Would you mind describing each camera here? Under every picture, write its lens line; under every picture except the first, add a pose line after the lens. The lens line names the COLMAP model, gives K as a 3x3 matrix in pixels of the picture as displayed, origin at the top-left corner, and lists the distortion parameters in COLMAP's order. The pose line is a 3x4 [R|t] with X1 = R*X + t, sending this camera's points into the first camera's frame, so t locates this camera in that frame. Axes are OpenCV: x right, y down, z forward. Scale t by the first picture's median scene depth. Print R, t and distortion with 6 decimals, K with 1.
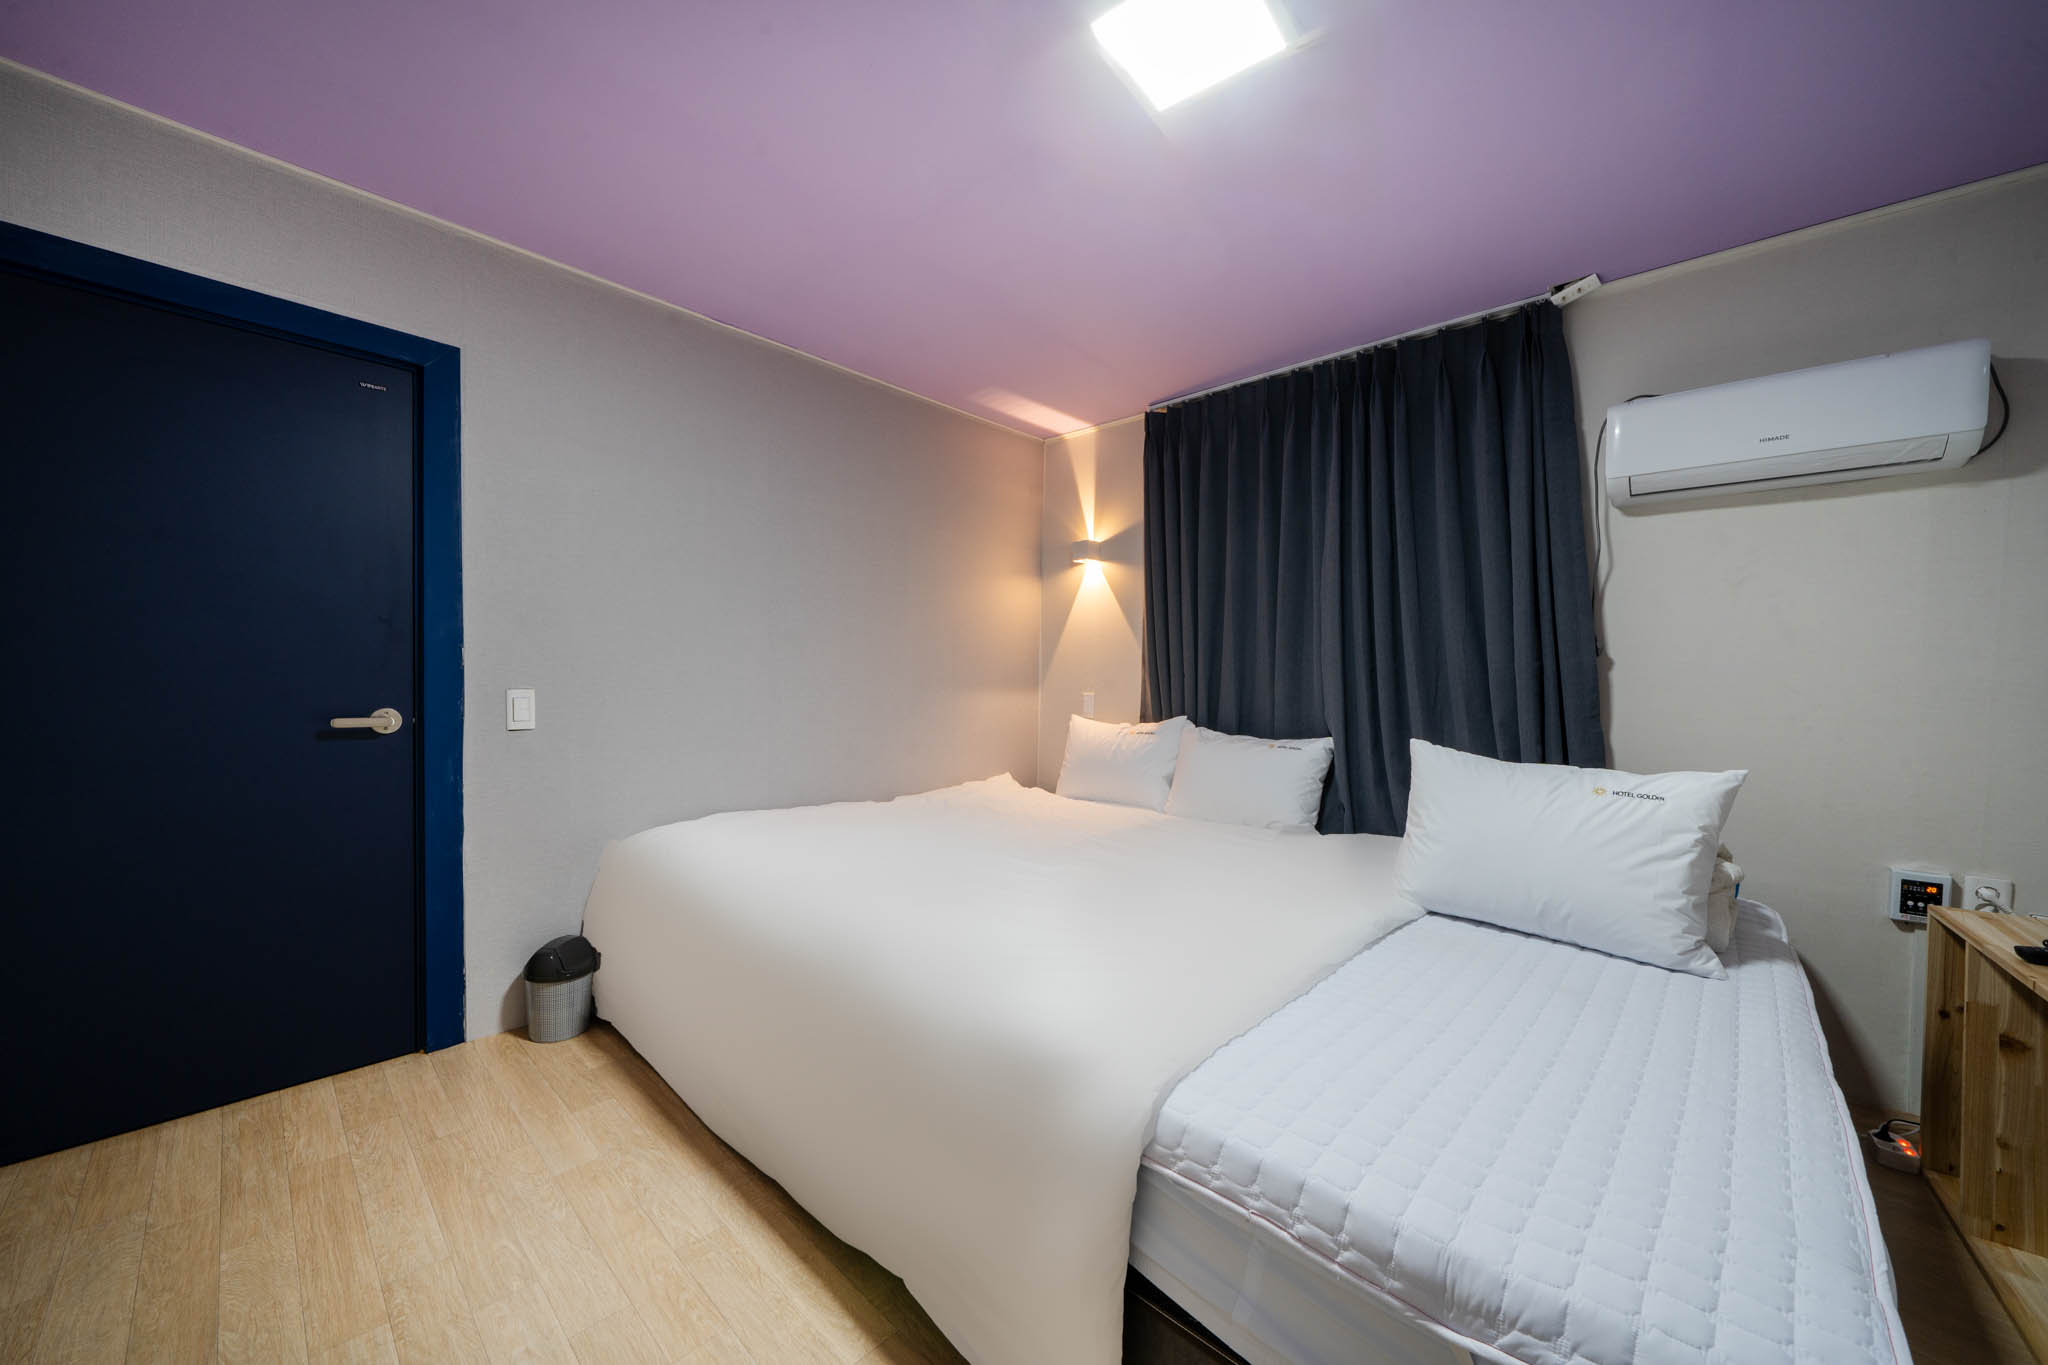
lens RADIAL K [[760.2, 0, 1024.0], [0, 760.2, 682.5], [0, 0, 1]] dist [0.035912, -0.010000]
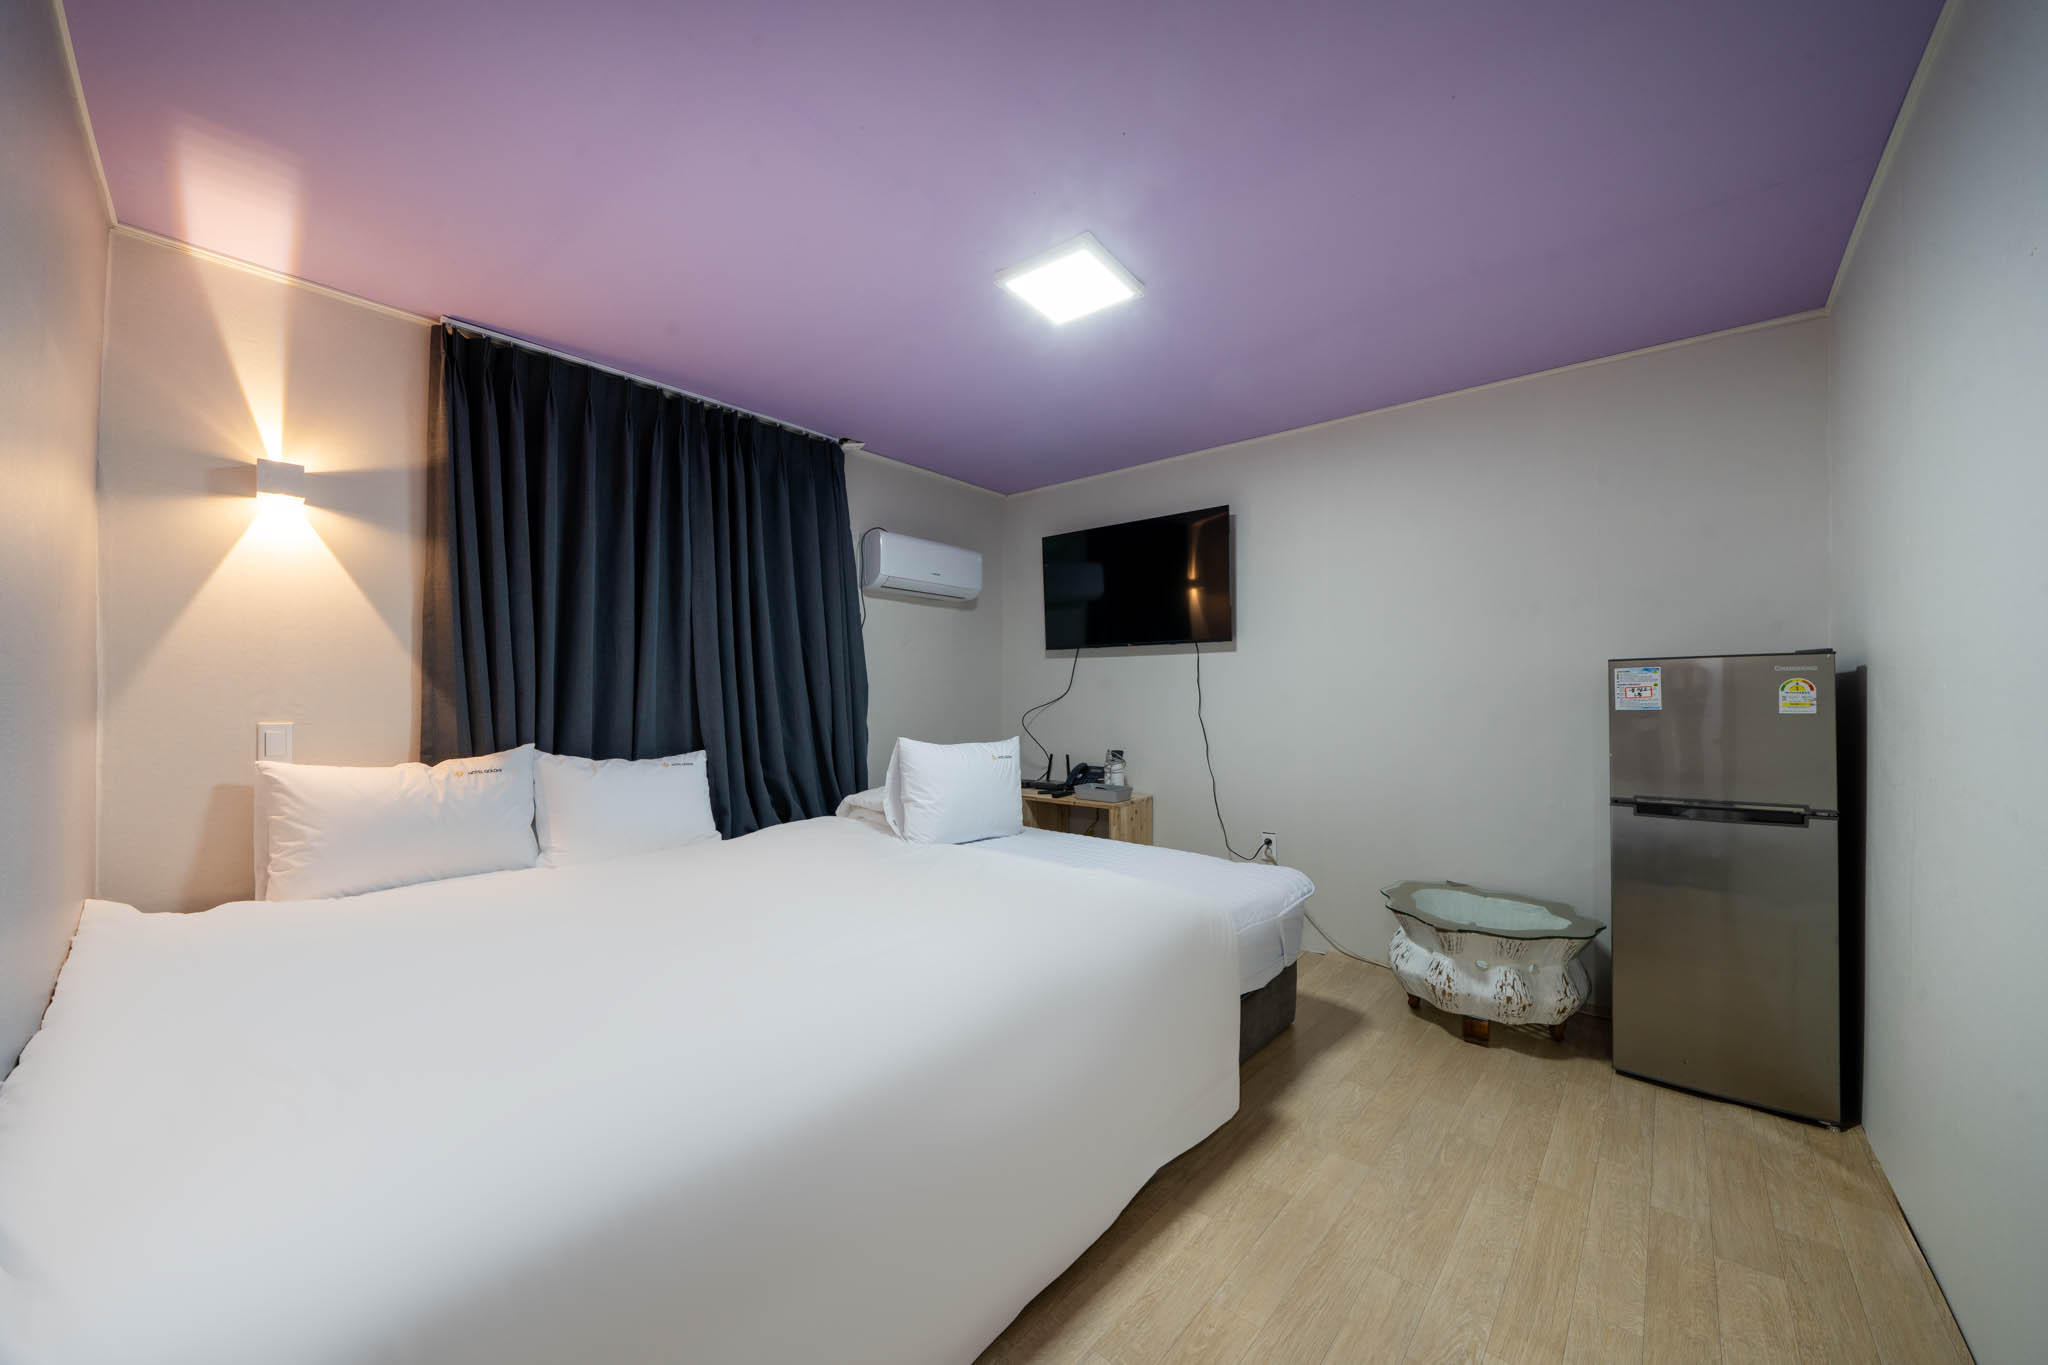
lens RADIAL K [[683.6, 0, 1026.7], [0, 683.6, 713.8], [0, 0, 1]] dist [-0.025849, 0.000133]
pose [[-0.009019, -0.030103, 0.999506, -0.553334], [0.001978, 0.999544, 0.030122, -0.008687], [-0.999957, 0.002249, -0.008955, 0.543026]]
